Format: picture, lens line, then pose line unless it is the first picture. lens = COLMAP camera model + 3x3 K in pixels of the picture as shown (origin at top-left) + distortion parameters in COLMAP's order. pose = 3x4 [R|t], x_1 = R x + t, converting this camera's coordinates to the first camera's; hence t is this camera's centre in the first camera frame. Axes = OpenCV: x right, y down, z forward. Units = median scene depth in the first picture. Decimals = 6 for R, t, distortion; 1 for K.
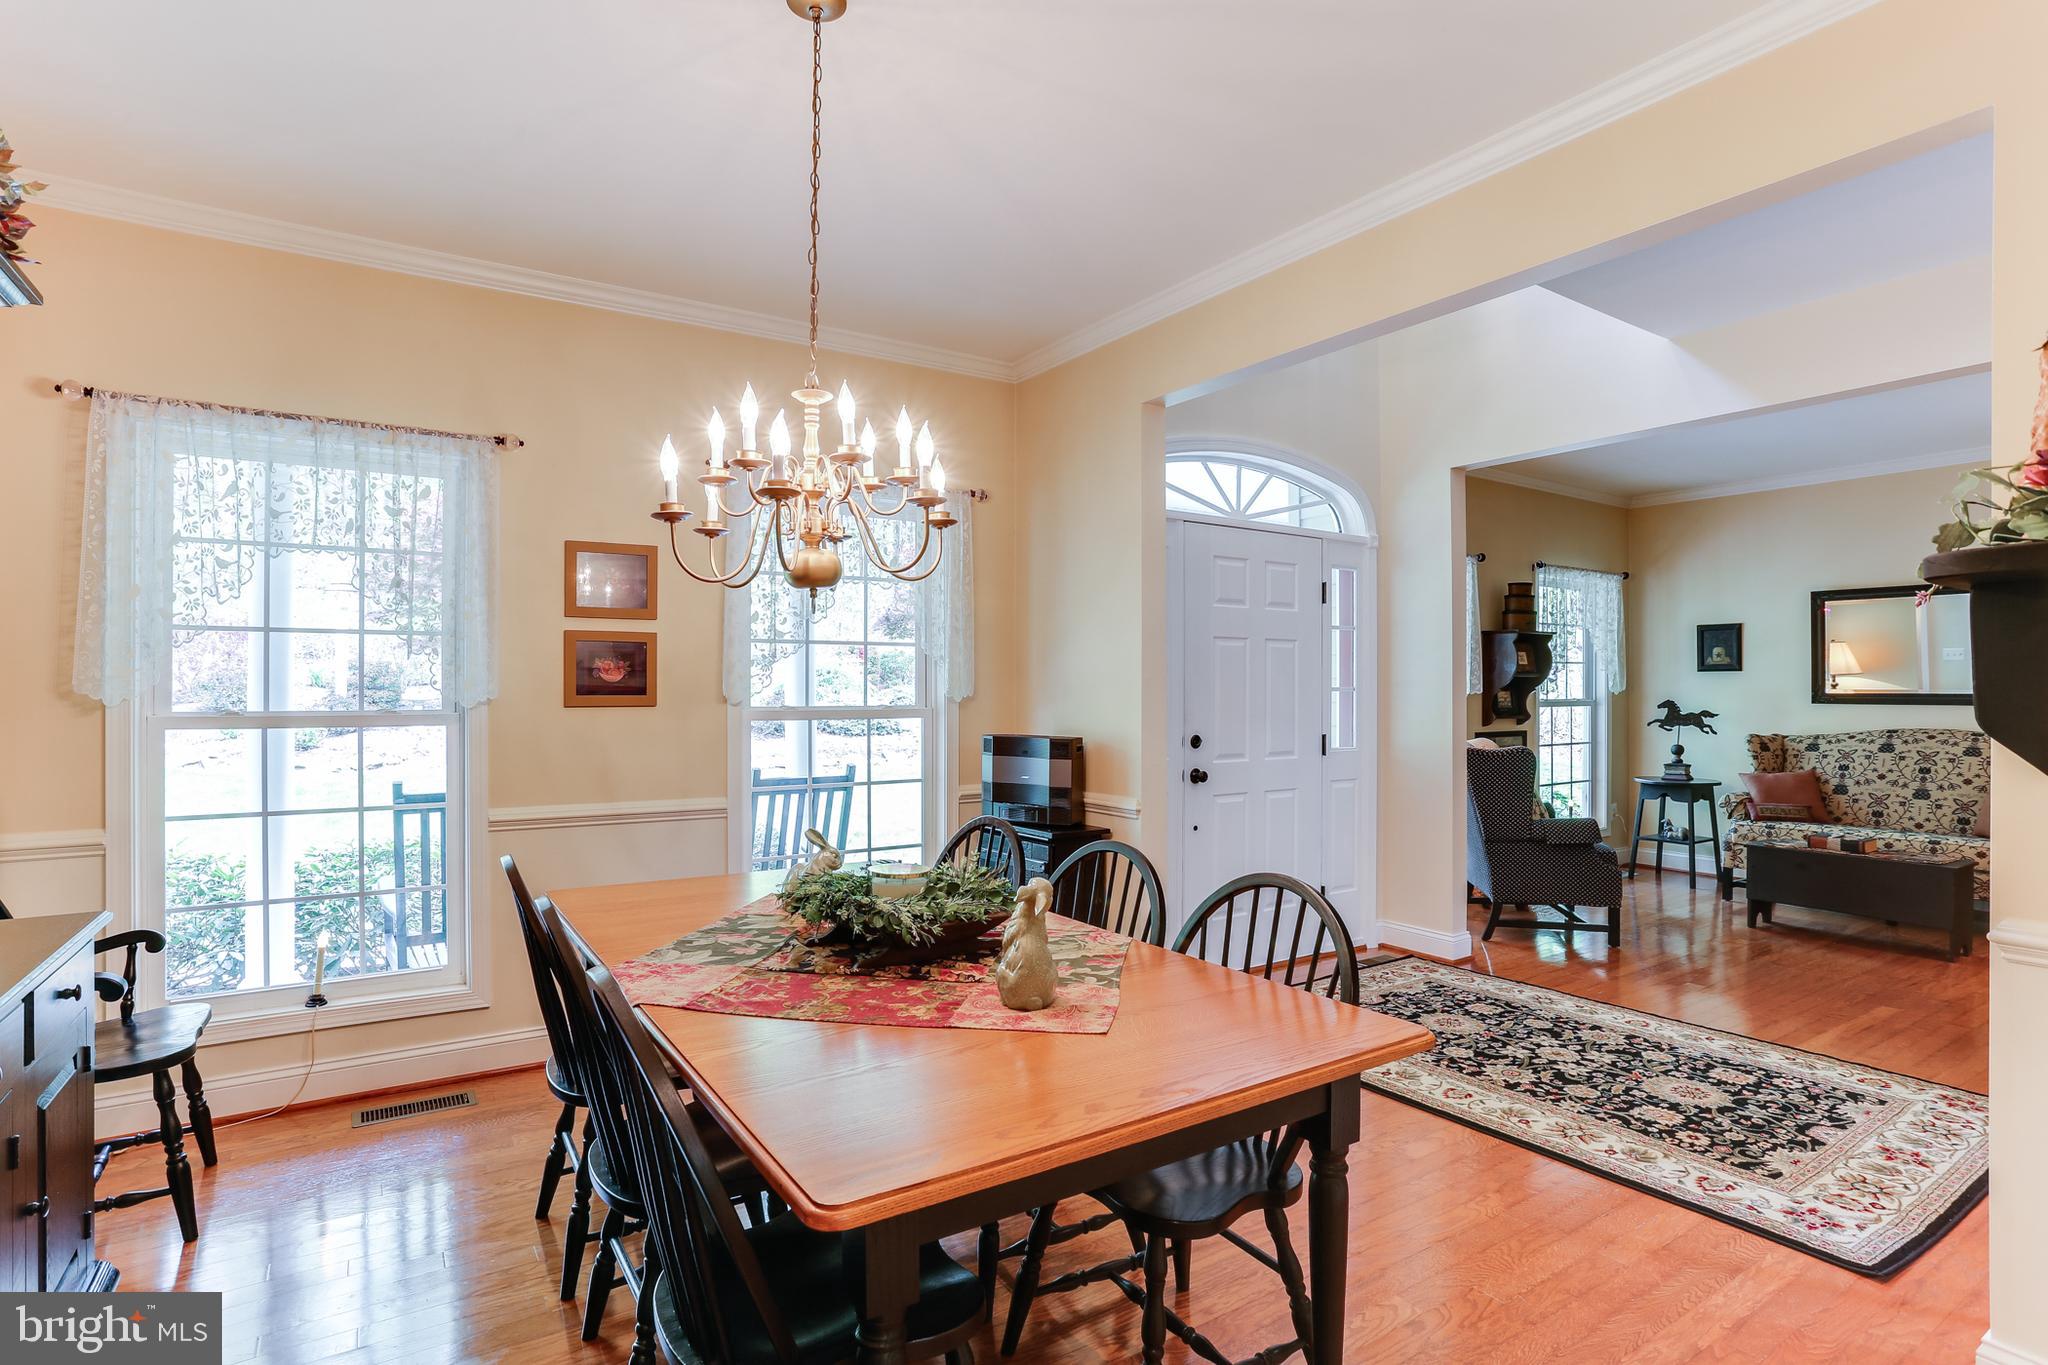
lens RADIAL K [[1016.1, 0, 1019.8], [0, 1016.1, 698.1], [0, 0, 1]] dist [-0.051827, 0.025830]
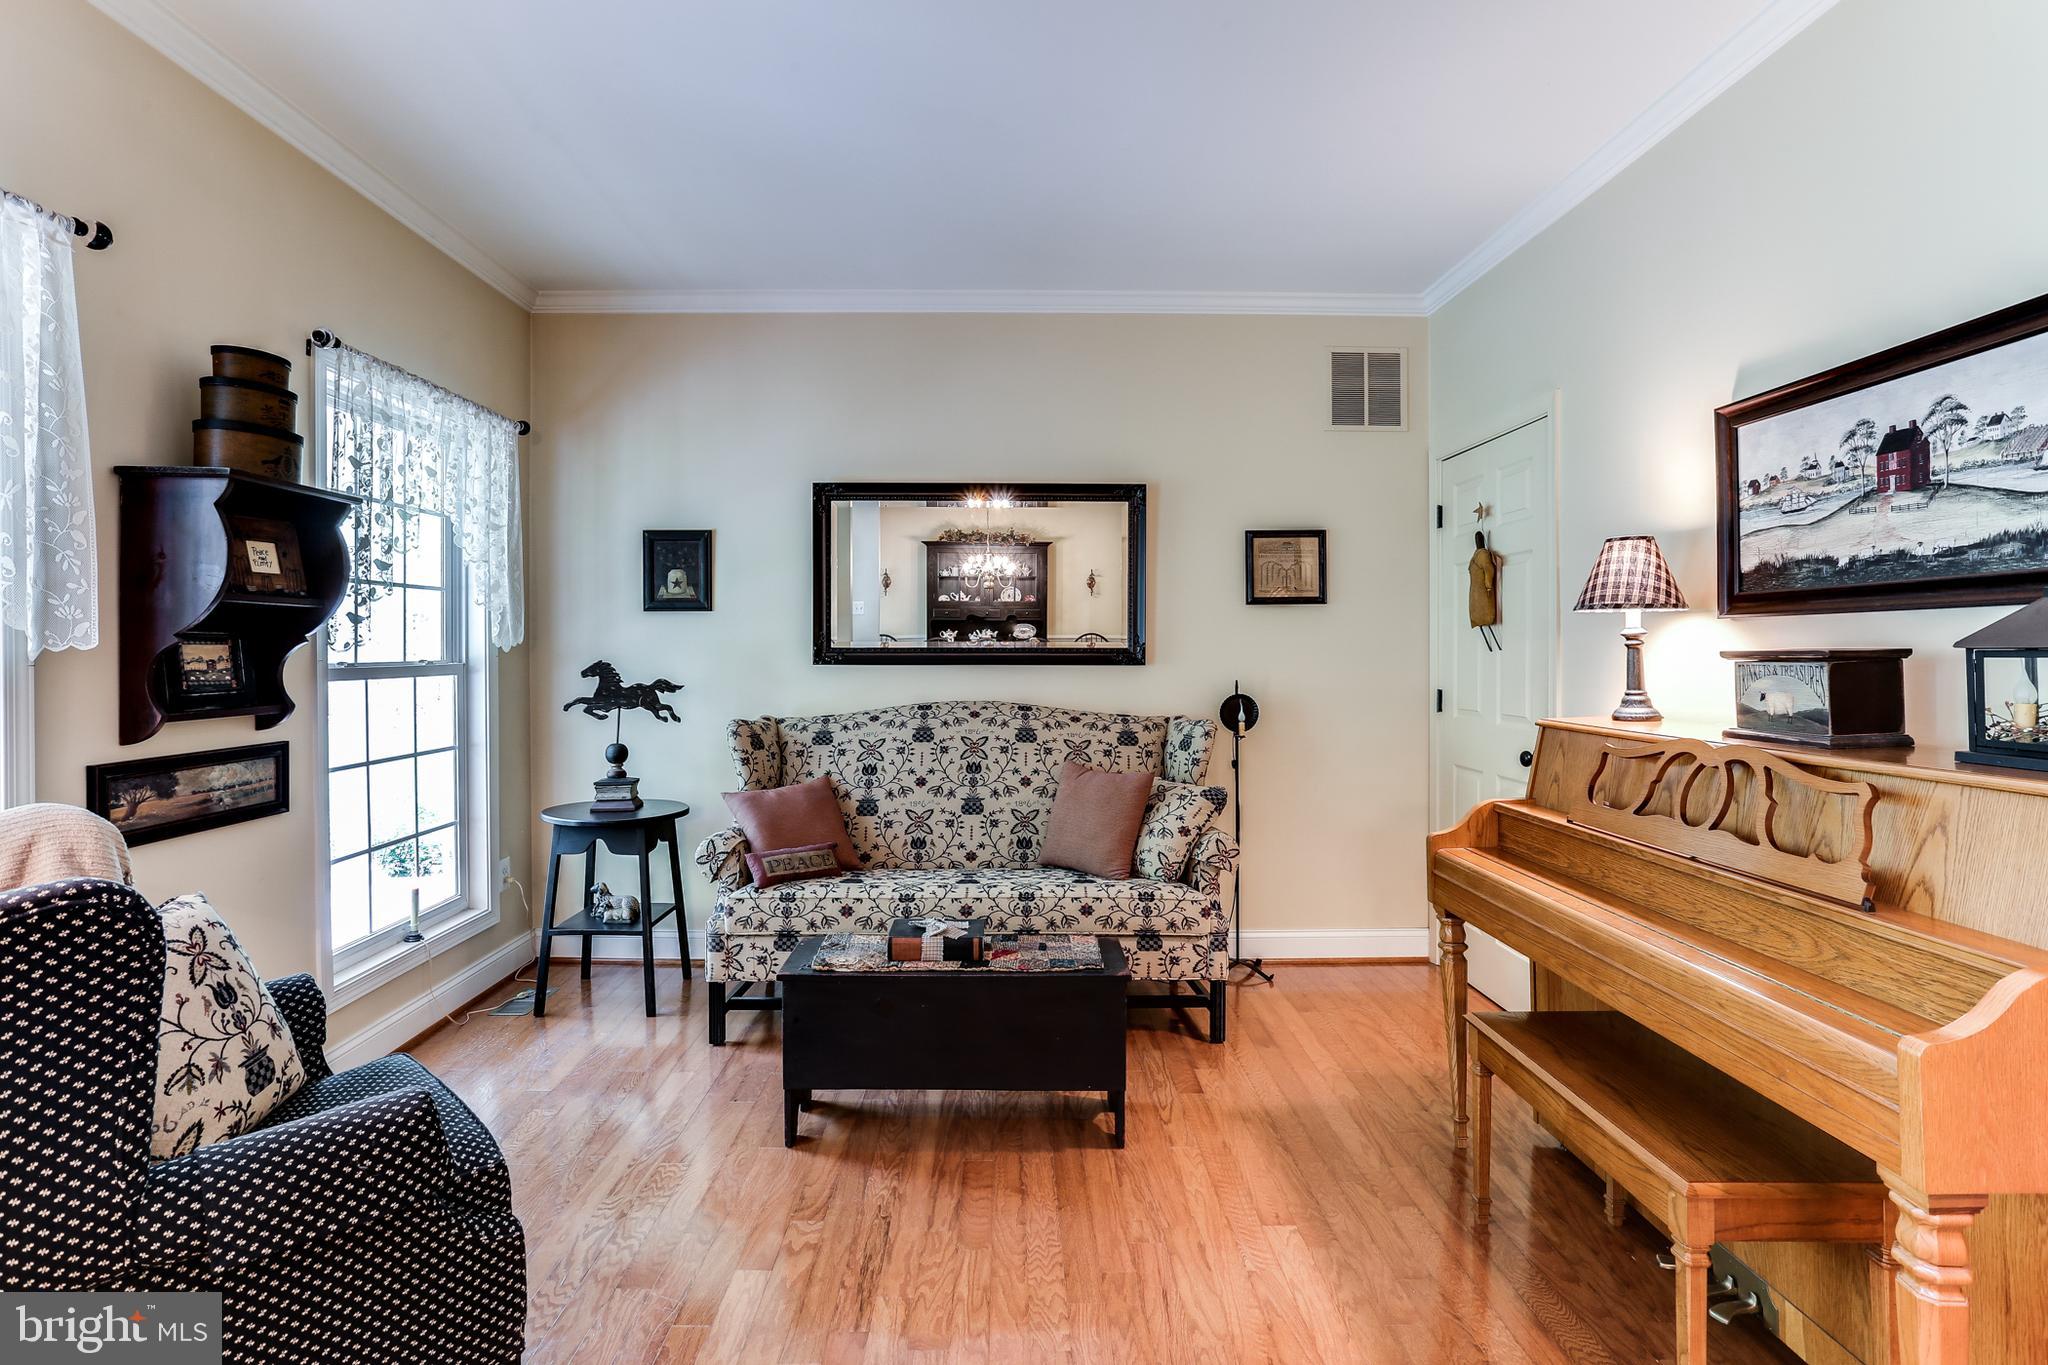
lens RADIAL K [[1010.3, 0, 1020.4], [0, 1010.3, 644.1], [0, 0, 1]] dist [-0.075547, 0.078559]
pose [[0.533287, 0.004705, 0.845921, 0.362914], [0.009025, 0.999896, -0.011251, 0.000864], [-0.845886, 0.013634, 0.533189, 0.600526]]
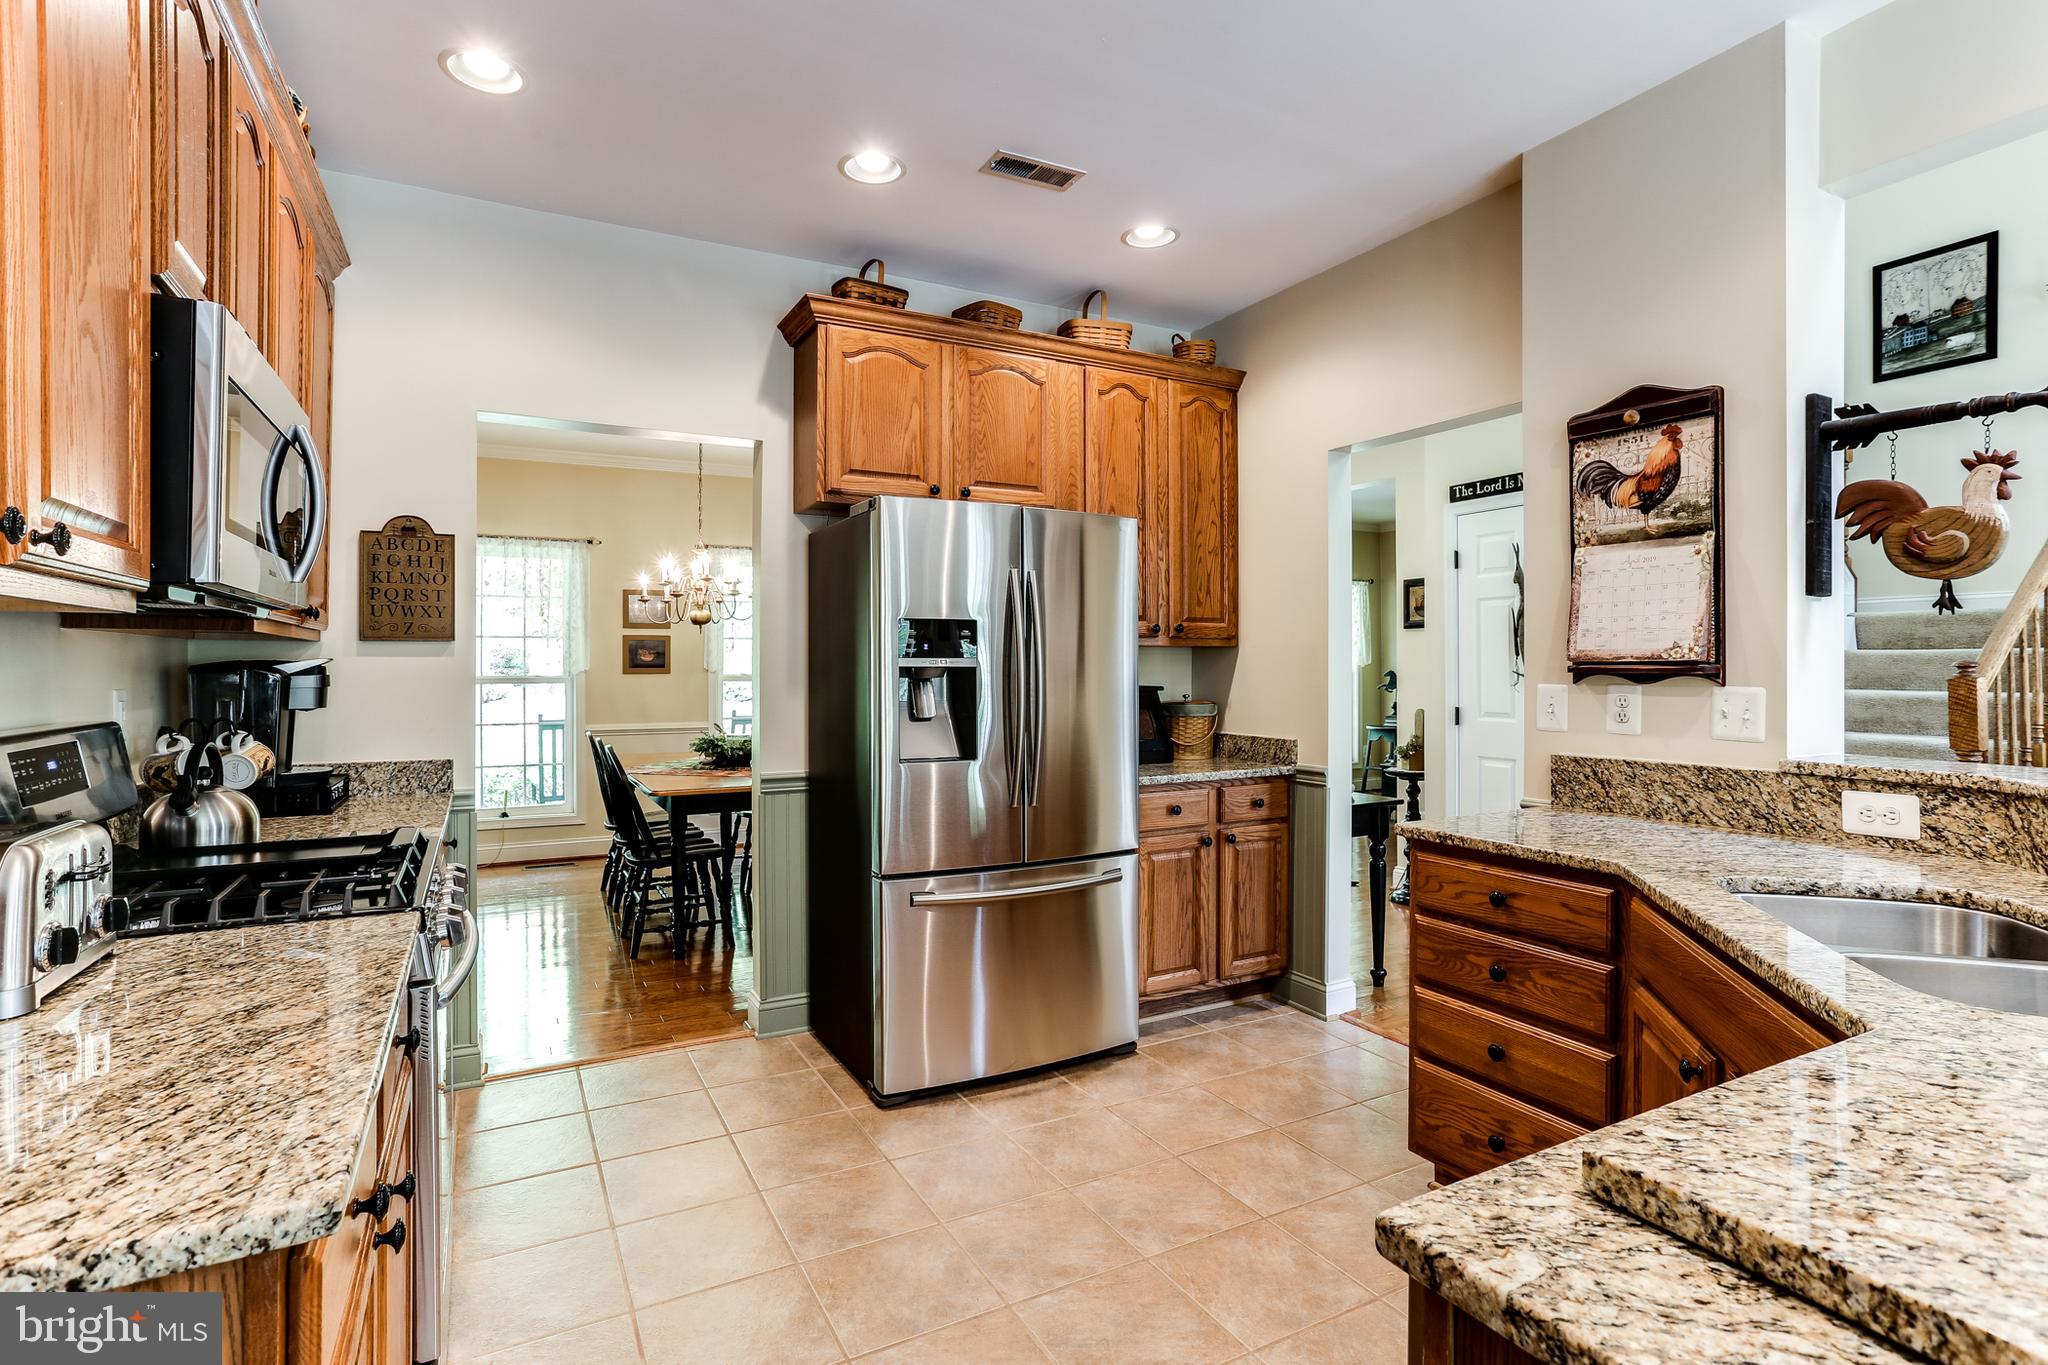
lens RADIAL K [[994.7, 0, 1017.9], [0, 994.7, 672.2], [0, 0, 1]] dist [-0.051811, 0.030996]
pose [[0.995725, -0.003116, -0.092314, 0.398739], [0.002462, 0.999971, -0.007197, 0.017205], [0.092334, 0.006939, 0.995704, -0.684470]]
